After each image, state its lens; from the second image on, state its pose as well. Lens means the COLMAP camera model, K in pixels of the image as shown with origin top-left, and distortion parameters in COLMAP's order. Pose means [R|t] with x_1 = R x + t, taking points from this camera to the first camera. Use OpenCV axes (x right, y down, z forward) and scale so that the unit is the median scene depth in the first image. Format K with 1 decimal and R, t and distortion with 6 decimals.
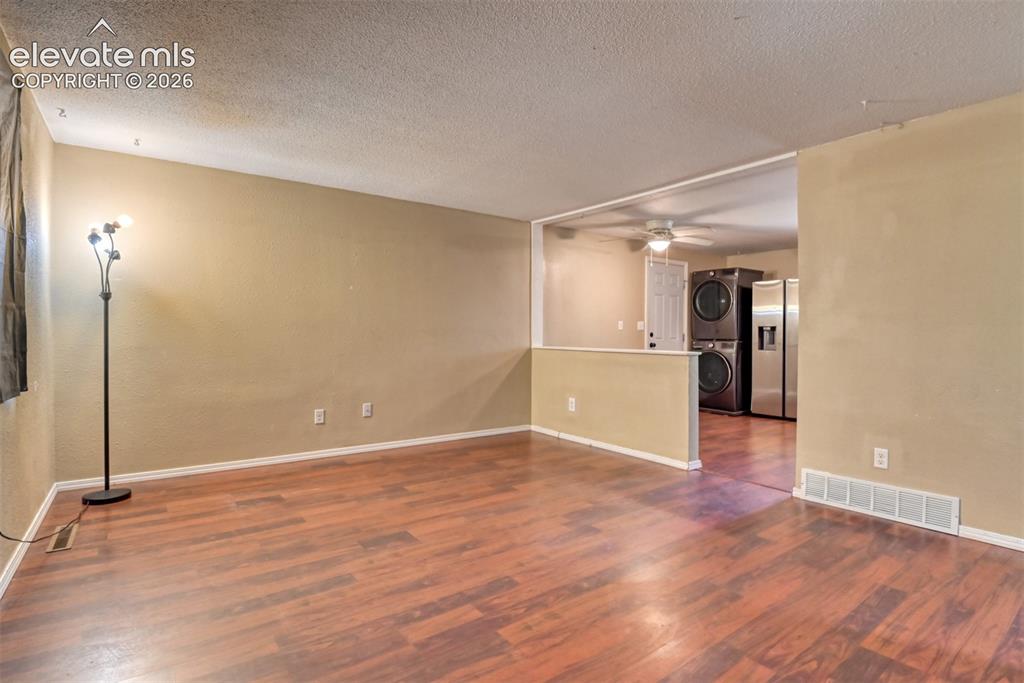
lens RADIAL K [[502.9, 0, 504.8], [0, 502.9, 340.9], [0, 0, 1]] dist [-0.024125, -0.003264]
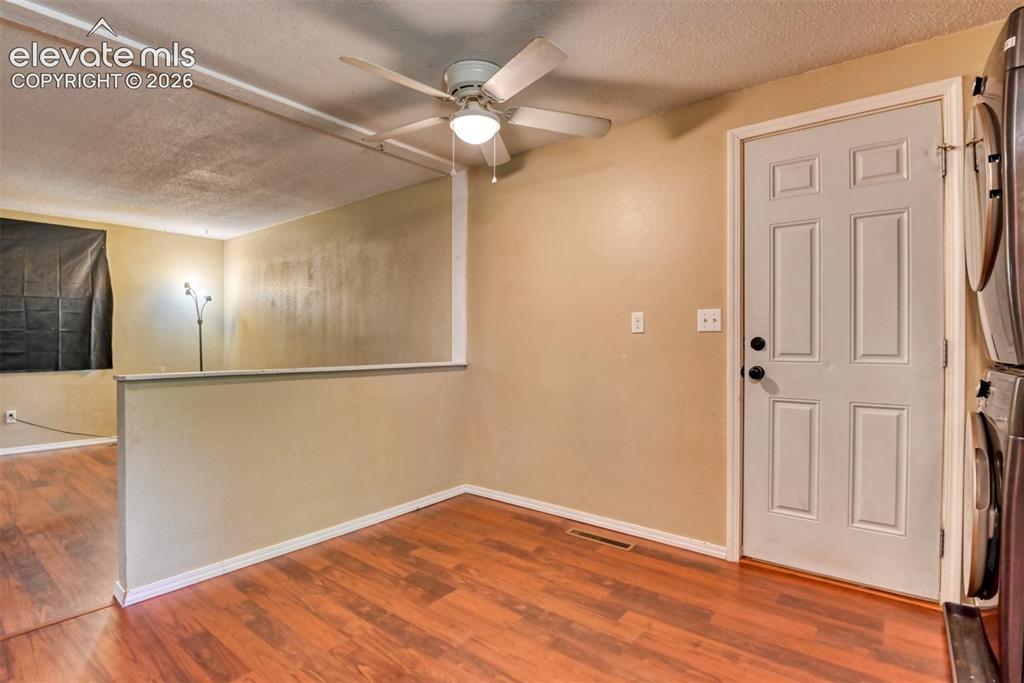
lens RADIAL K [[502.9, 0, 517.3], [0, 502.9, 346.9], [0, 0, 1]] dist [-0.024125, -0.003264]
pose [[0.276591, 0.000214, -0.960988, 1.233112], [-0.011021, 0.999935, -0.002950, -0.015039], [0.960925, 0.011407, 0.276575, 1.554603]]
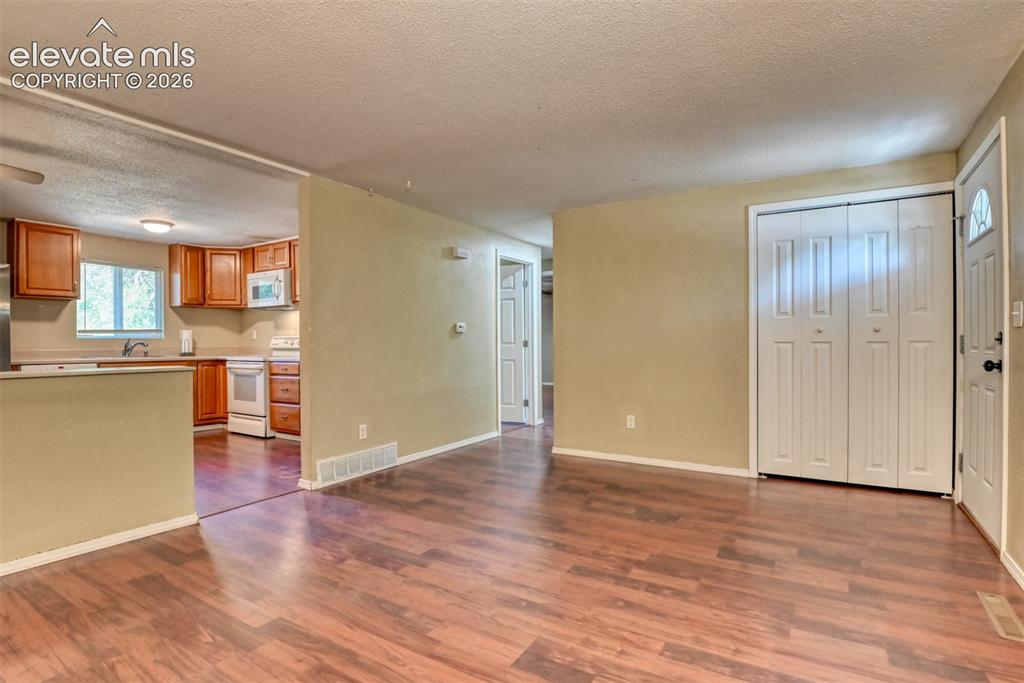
lens RADIAL K [[502.9, 0, 522.2], [0, 502.9, 342.8], [0, 0, 1]] dist [-0.024125, -0.003264]
pose [[-0.384104, -0.007505, 0.923259, -0.640773], [0.009633, 0.999880, 0.012136, -0.024002], [-0.923240, 0.013556, -0.383985, 1.013942]]
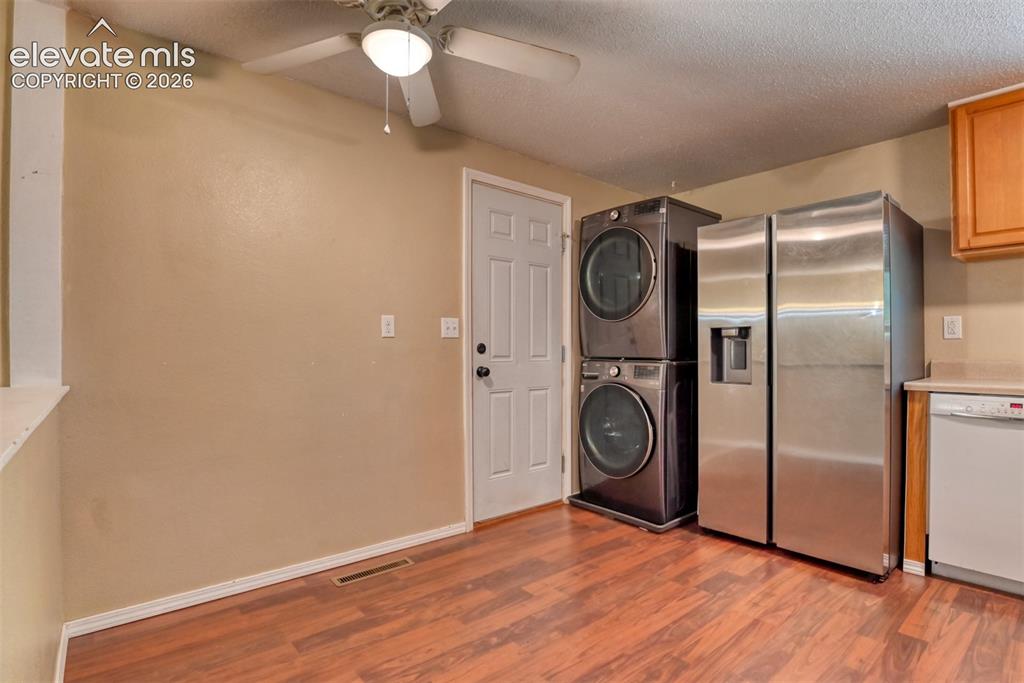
lens RADIAL K [[502.9, 0, 522.7], [0, 502.9, 354.7], [0, 0, 1]] dist [-0.024125, -0.003264]
pose [[0.996348, -0.008434, 0.084965, 0.619083], [0.008479, 0.999964, -0.000159, -0.013717], [-0.084960, 0.000879, 0.996384, 1.169588]]
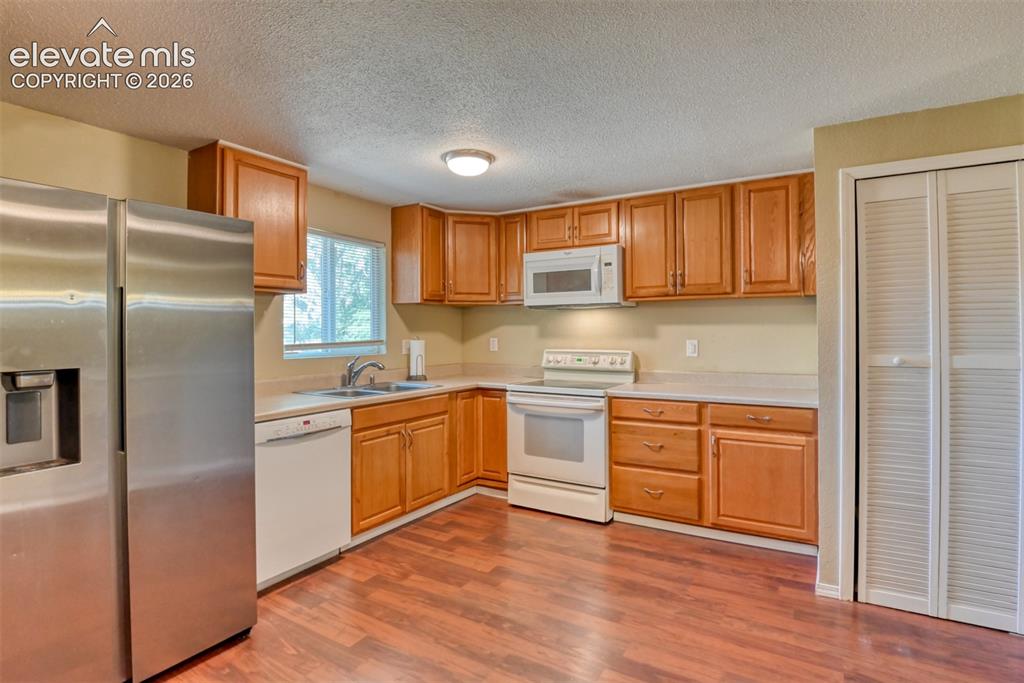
lens RADIAL K [[502.9, 0, 528.8], [0, 502.9, 328.2], [0, 0, 1]] dist [-0.024125, -0.003264]
pose [[-0.399020, 0.003235, 0.916936, 0.421302], [0.011674, 0.999931, 0.001553, -0.093526], [-0.916868, 0.011324, -0.399030, 1.745517]]
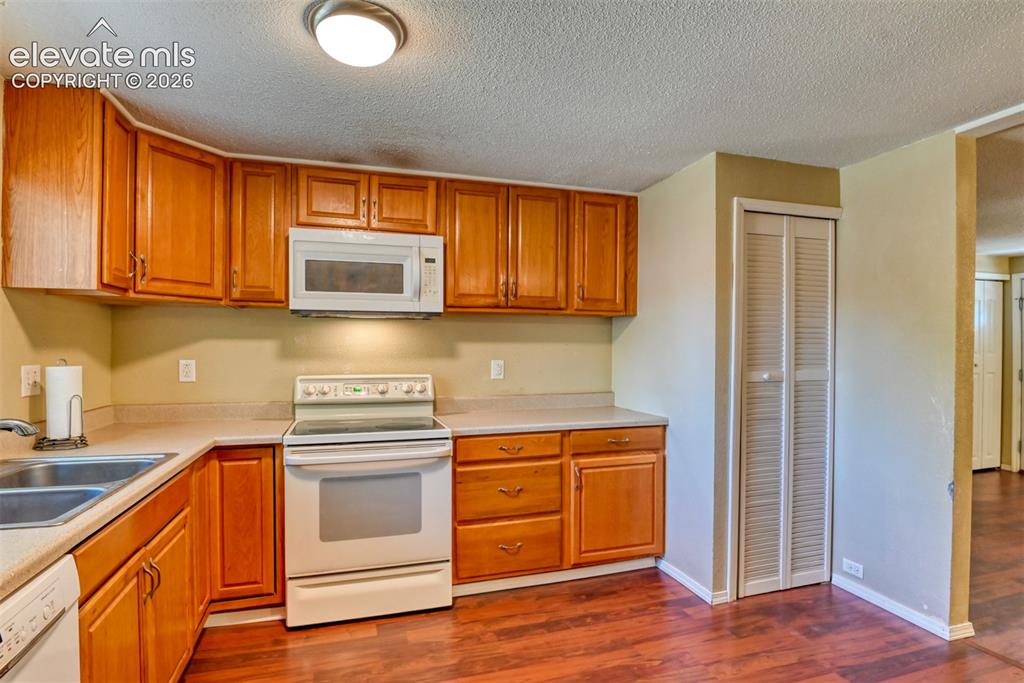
lens RADIAL K [[502.9, 0, 494.9], [0, 502.9, 352.4], [0, 0, 1]] dist [-0.024125, -0.003264]
pose [[-0.939172, -0.005894, 0.343397, 0.993878], [-0.000434, 0.999872, 0.015975, -0.091894], [-0.343447, 0.014854, -0.939055, 1.894336]]
